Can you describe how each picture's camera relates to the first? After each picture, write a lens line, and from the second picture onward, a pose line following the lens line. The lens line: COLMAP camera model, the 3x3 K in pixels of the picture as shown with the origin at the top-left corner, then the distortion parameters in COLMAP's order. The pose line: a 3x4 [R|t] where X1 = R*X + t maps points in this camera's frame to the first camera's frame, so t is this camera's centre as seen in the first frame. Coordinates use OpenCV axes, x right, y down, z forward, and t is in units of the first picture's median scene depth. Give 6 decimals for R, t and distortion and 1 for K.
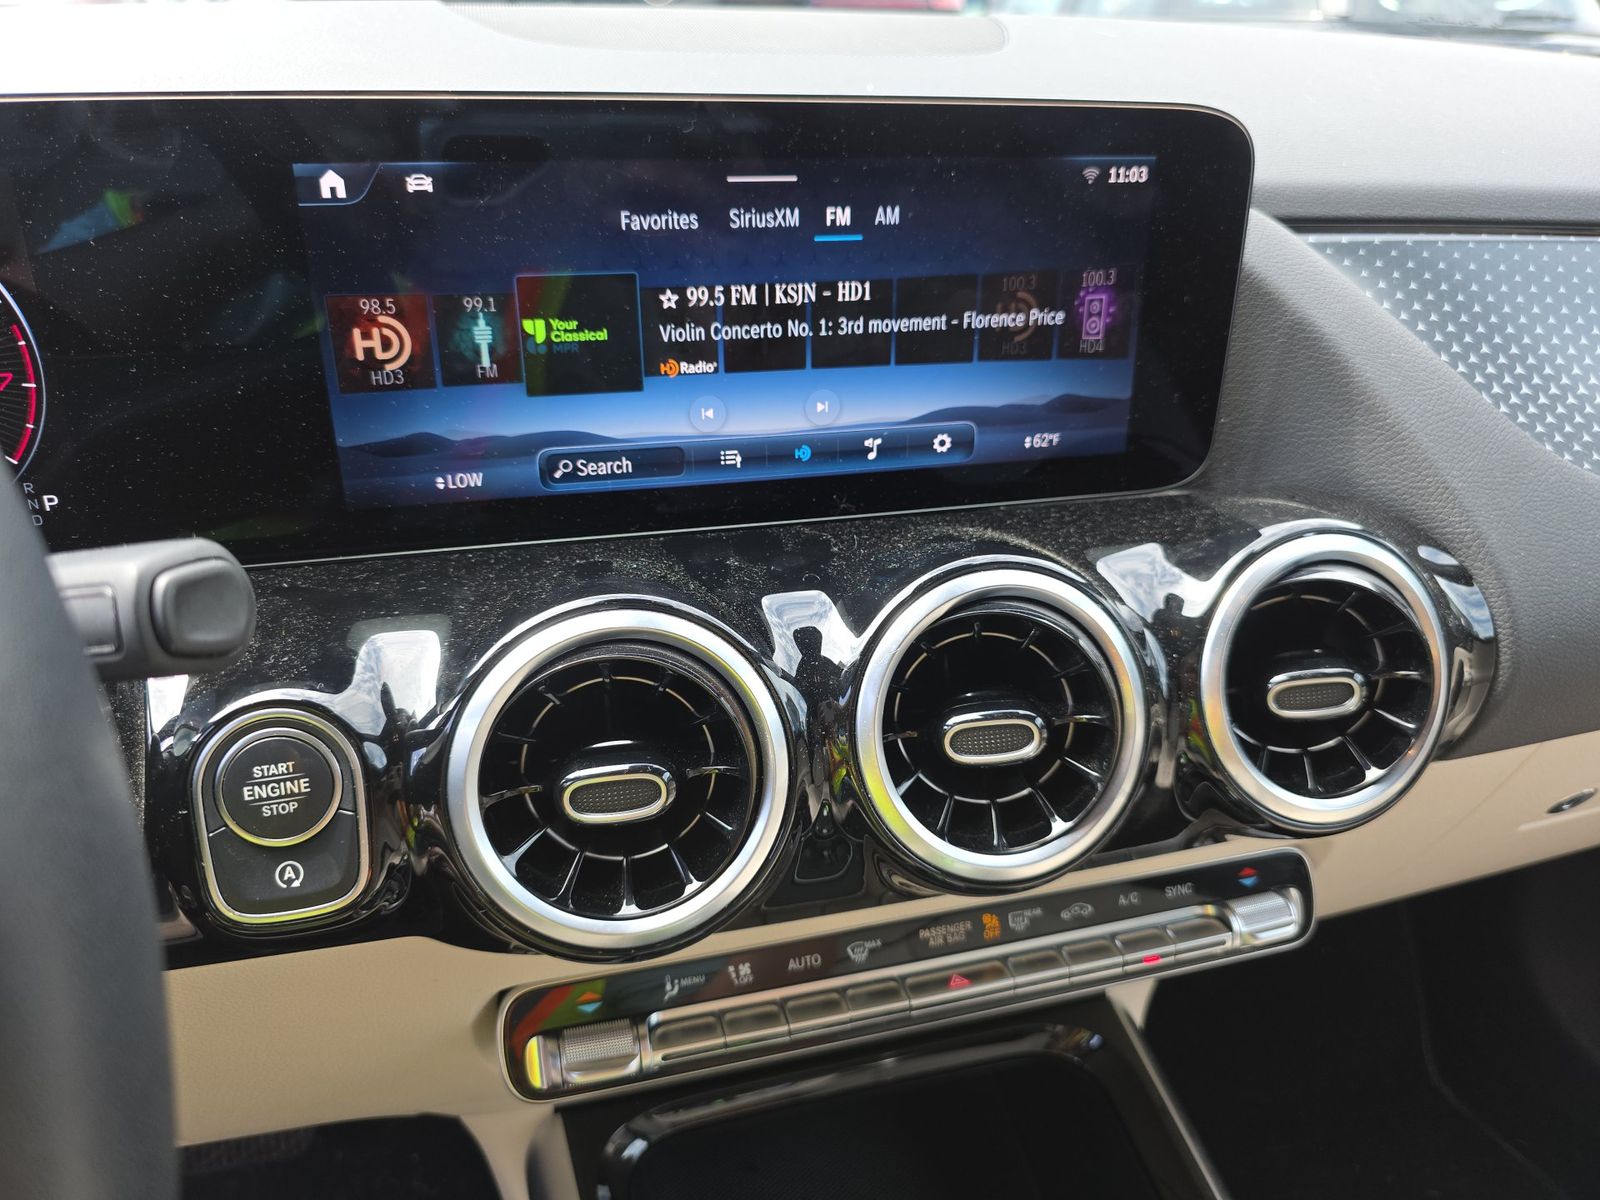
lens RADIAL K [[1047.3, 0, 803.1], [0, 1047.3, 608.8], [0, 0, 1]] dist [0.002033, -0.022946]
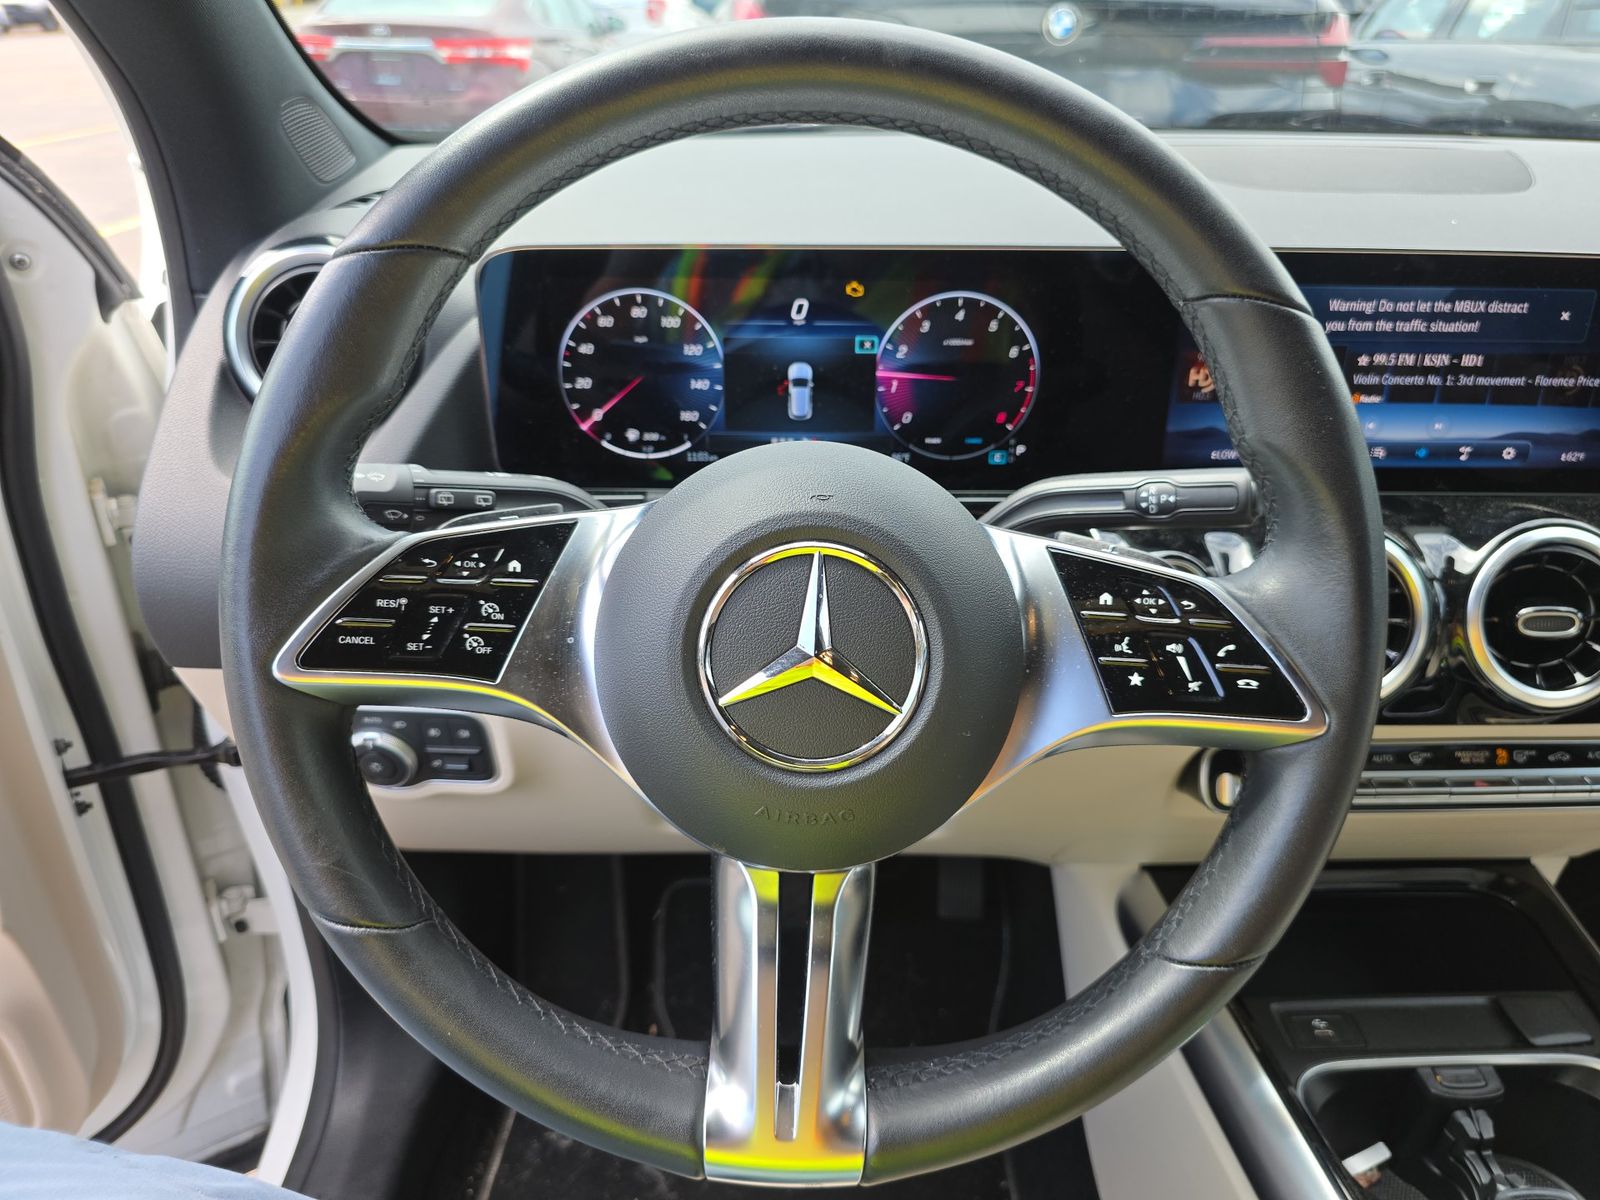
lens RADIAL K [[1047.3, 0, 810.5], [0, 1047.3, 608.1], [0, 0, 1]] dist [0.002033, -0.022946]
pose [[0.972114, 0.100318, -0.211969, -0.593100], [-0.101401, 0.994829, 0.005783, 0.195742], [0.211453, 0.015872, 0.977259, -0.874325]]
